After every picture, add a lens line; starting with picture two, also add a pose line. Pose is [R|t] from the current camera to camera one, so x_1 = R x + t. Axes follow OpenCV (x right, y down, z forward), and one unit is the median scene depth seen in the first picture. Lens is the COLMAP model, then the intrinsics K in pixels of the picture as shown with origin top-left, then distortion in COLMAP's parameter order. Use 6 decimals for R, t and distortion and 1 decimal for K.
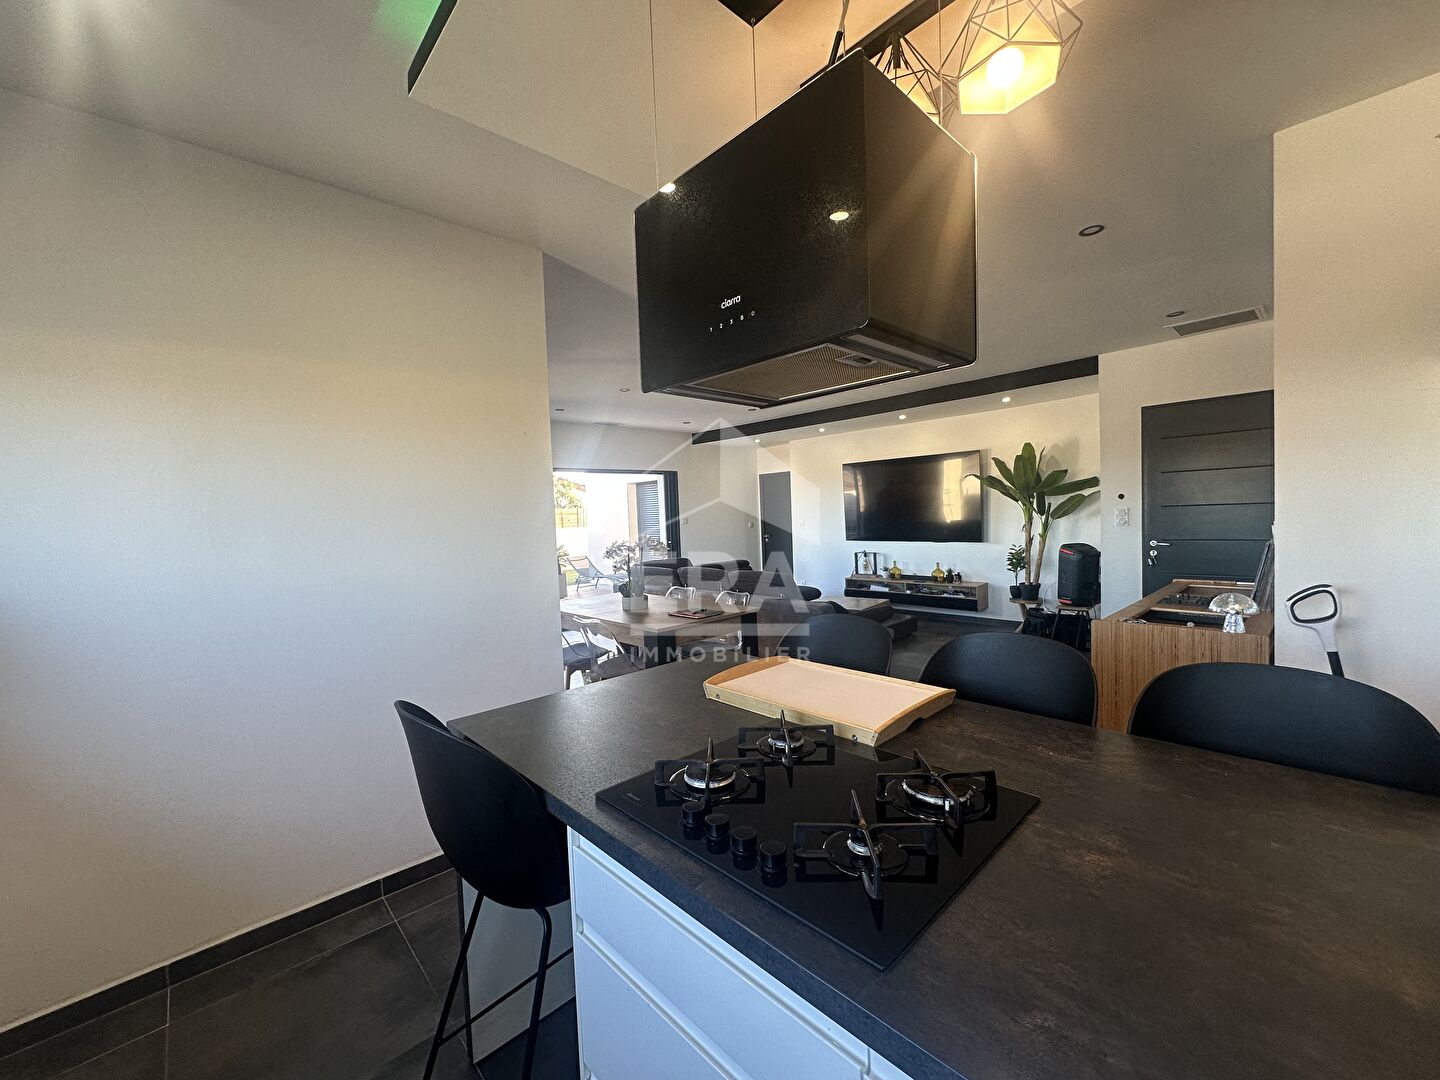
lens RADIAL K [[577.1, 0, 715.3], [0, 577.1, 542.8], [0, 0, 1]] dist [-0.000783, -0.000180]
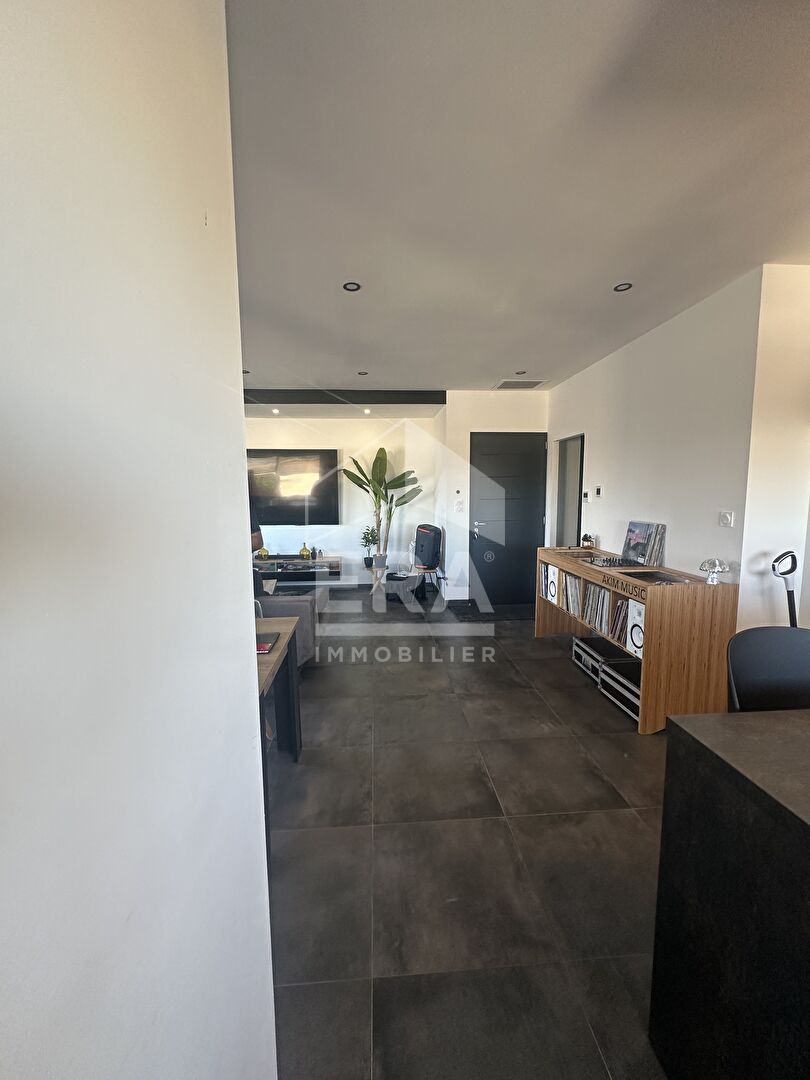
lens RADIAL K [[446.2, 0, 401.8], [0, 446.2, 541.8], [0, 0, 1]] dist [0.024405, -0.000016]
pose [[0.639336, -0.055980, 0.766887, -0.210901], [0.021020, 0.998246, 0.055345, -0.015887], [-0.768640, -0.019264, 0.639391, 0.308272]]
